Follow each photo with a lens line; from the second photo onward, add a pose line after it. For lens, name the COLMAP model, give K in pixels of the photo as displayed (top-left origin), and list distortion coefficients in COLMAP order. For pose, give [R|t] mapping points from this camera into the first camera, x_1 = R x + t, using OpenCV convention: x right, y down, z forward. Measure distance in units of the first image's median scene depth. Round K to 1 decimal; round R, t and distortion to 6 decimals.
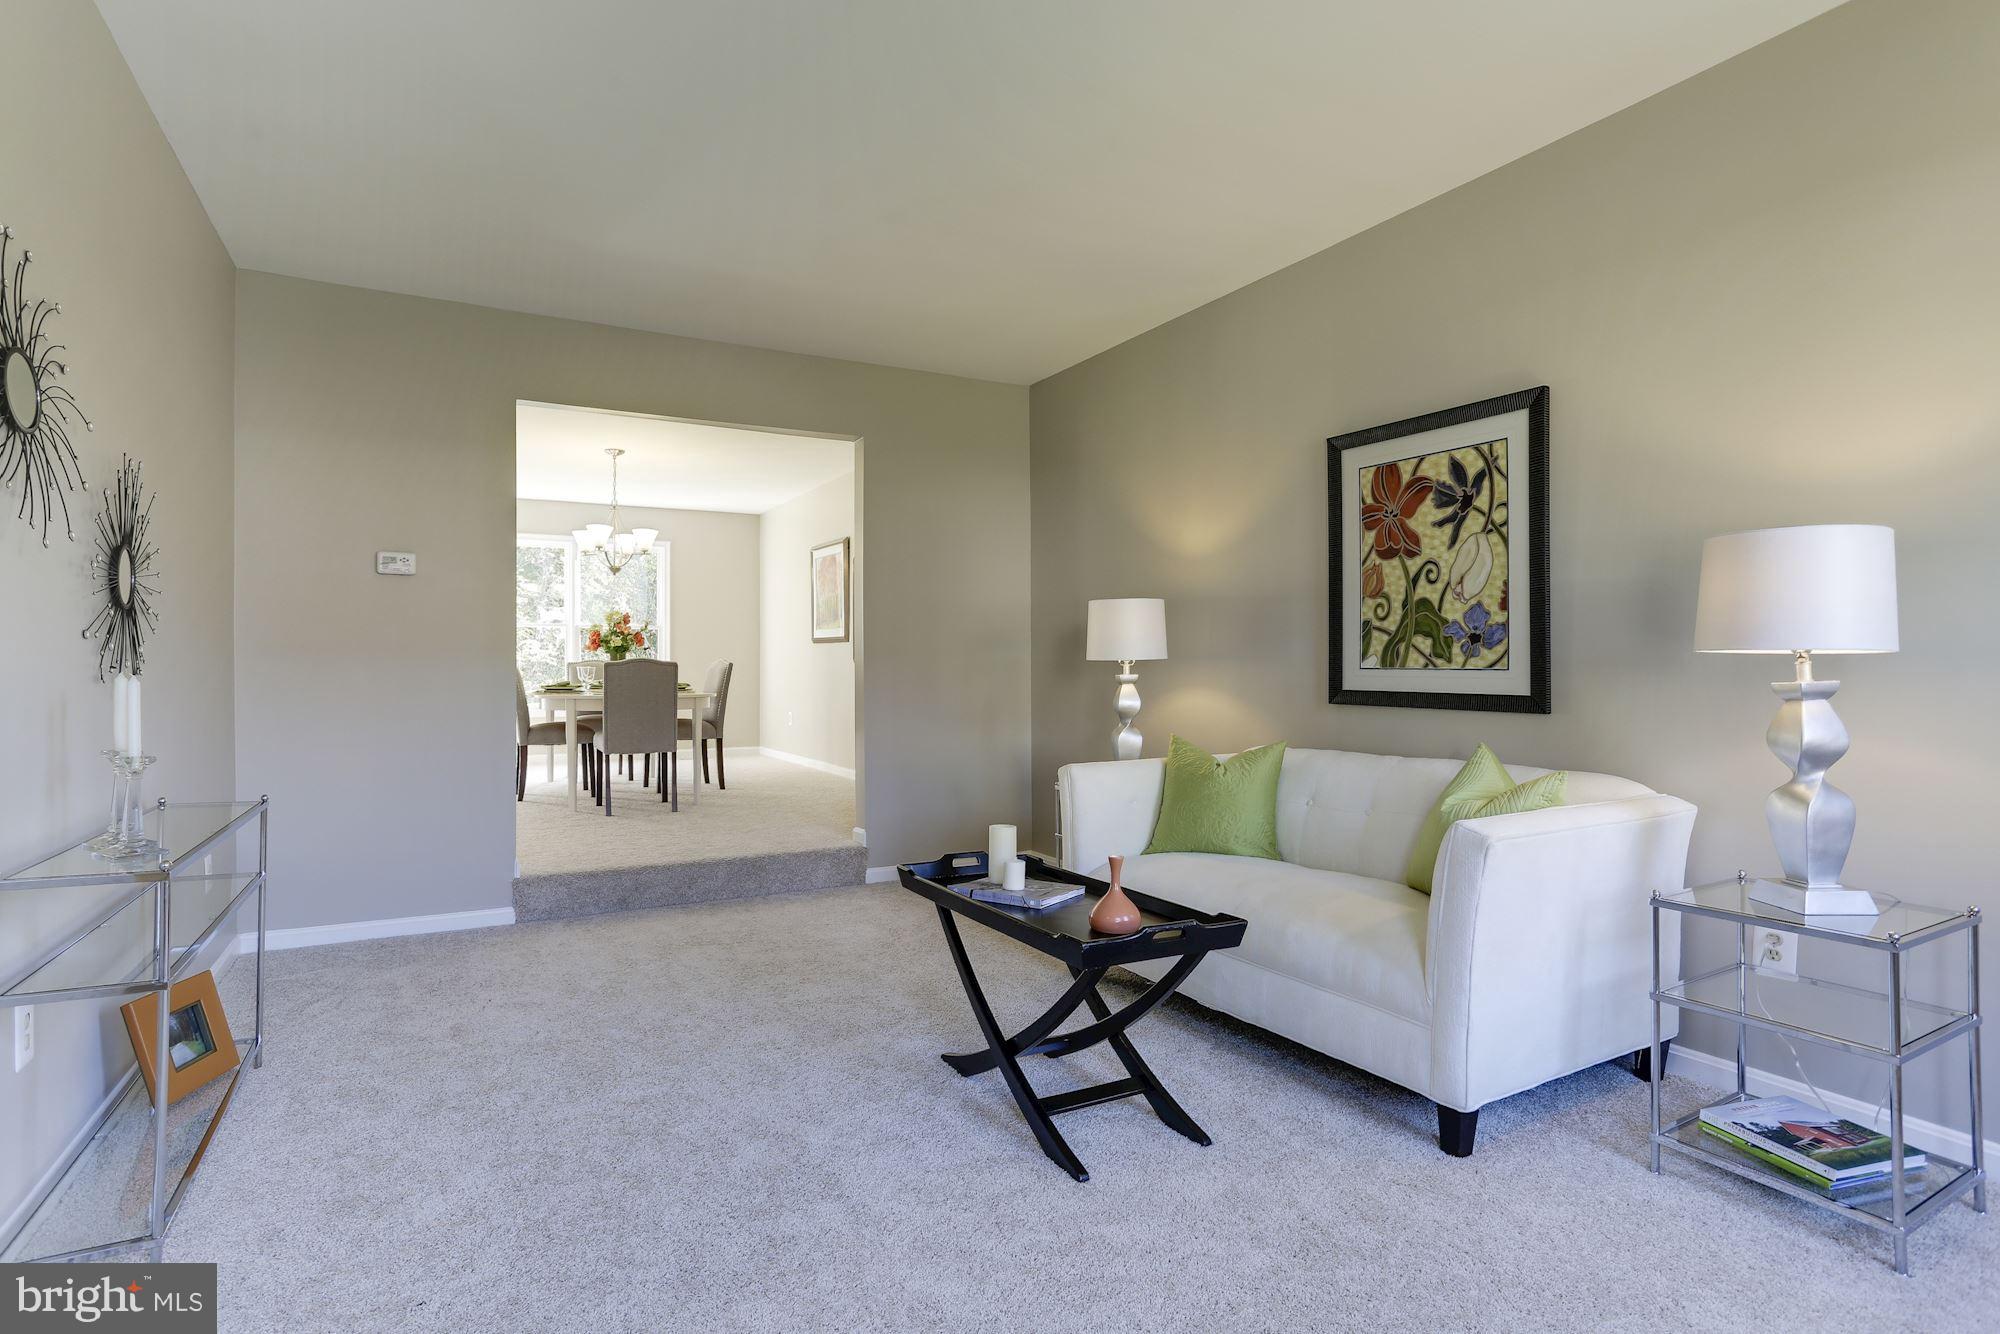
lens RADIAL K [[996.4, 0, 990.2], [0, 996.4, 657.2], [0, 0, 1]] dist [-0.050395, 0.031436]
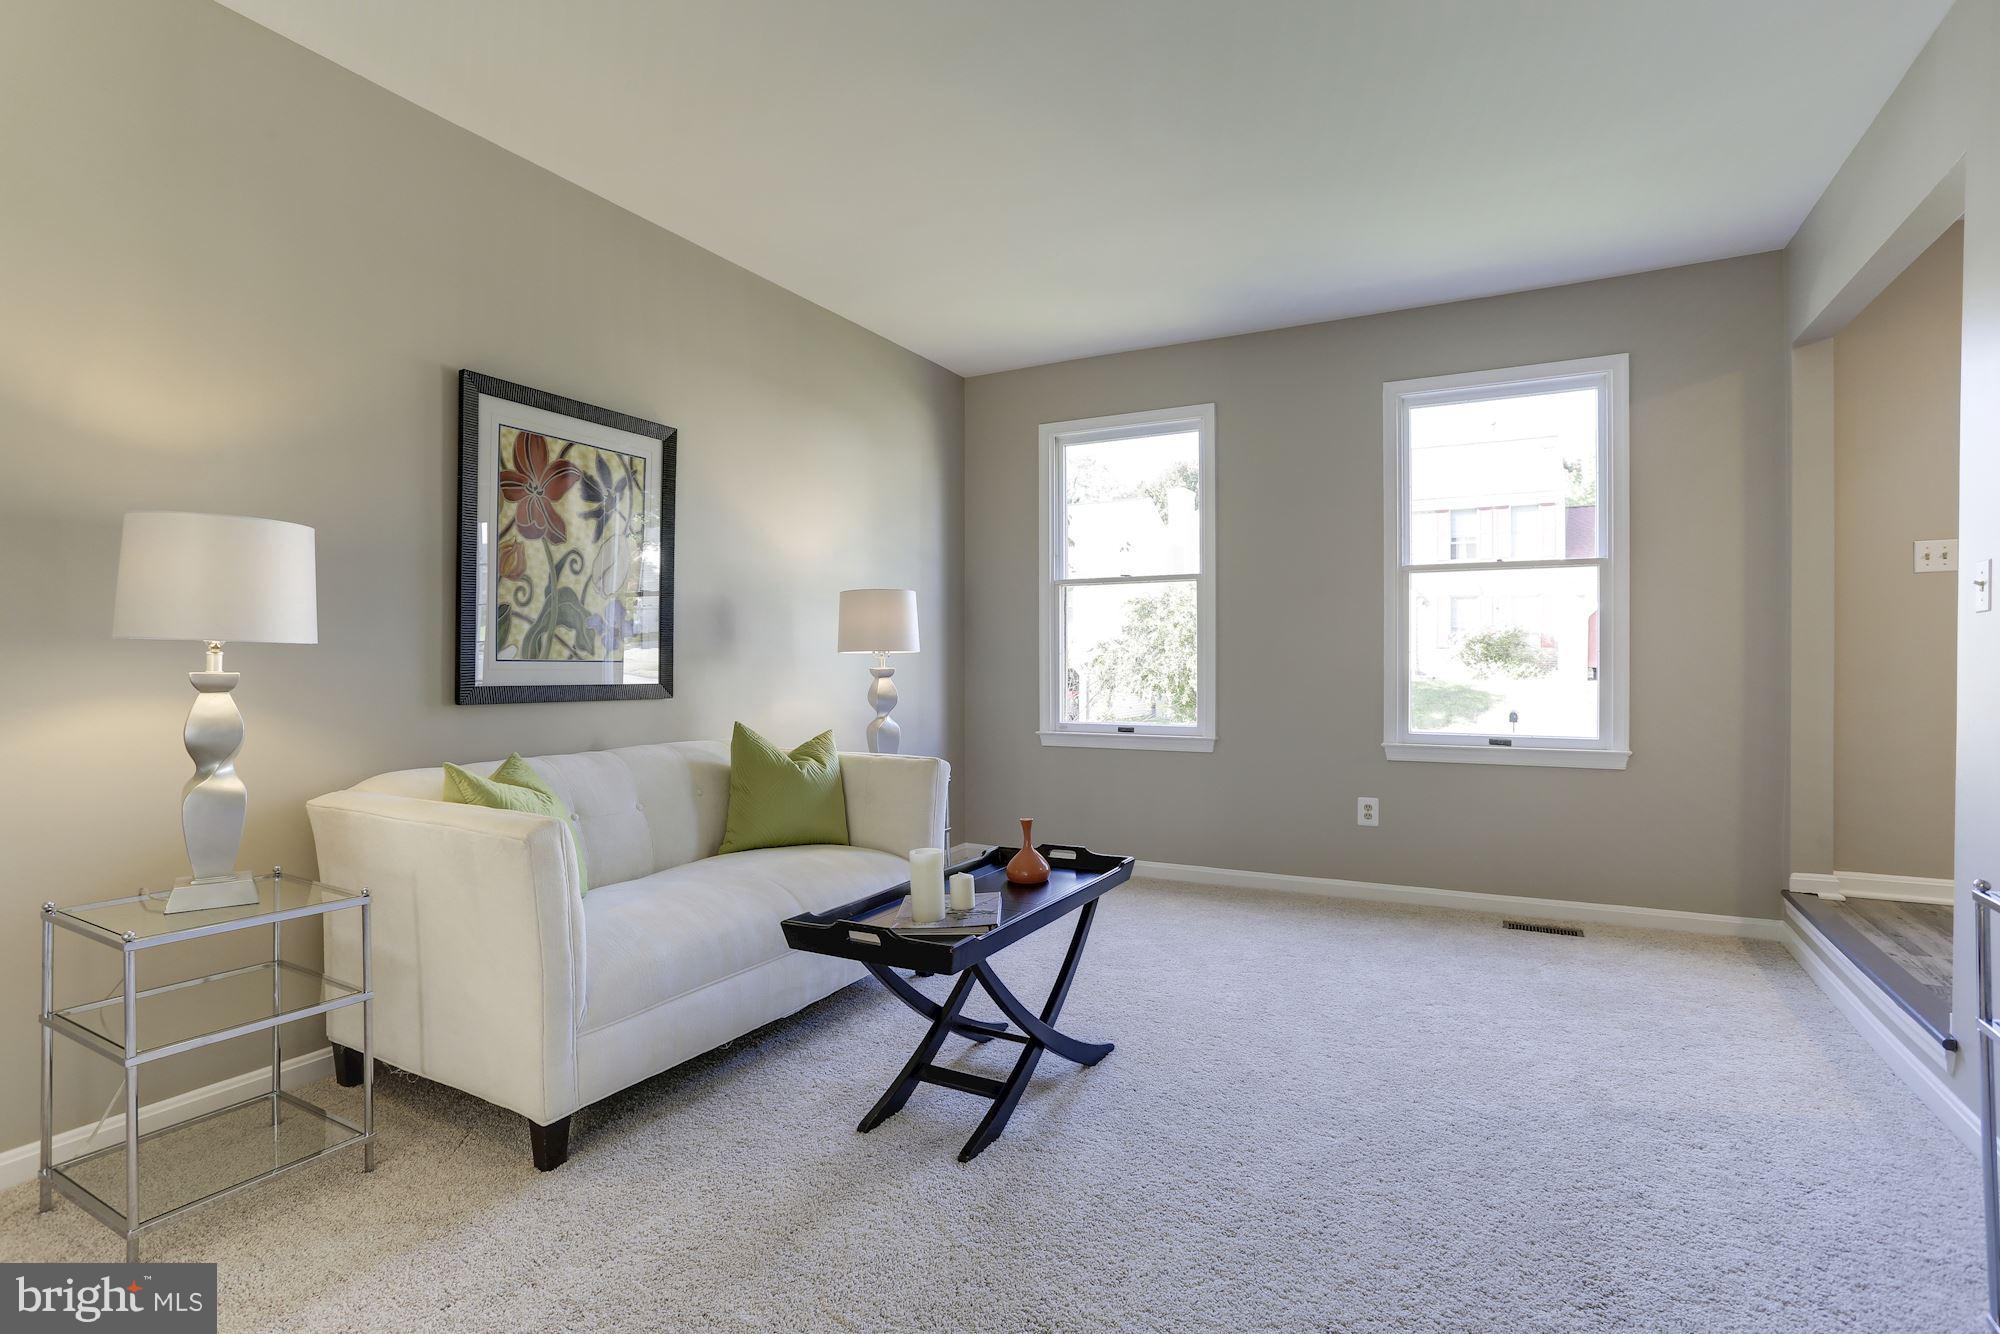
lens RADIAL K [[996.4, 0, 990.2], [0, 996.4, 657.2], [0, 0, 1]] dist [-0.050395, 0.031436]
pose [[-0.543557, 0.004507, 0.839360, -0.588984], [-0.007592, 0.999918, -0.010286, 0.014693], [-0.839338, -0.011964, -0.543478, 1.160724]]
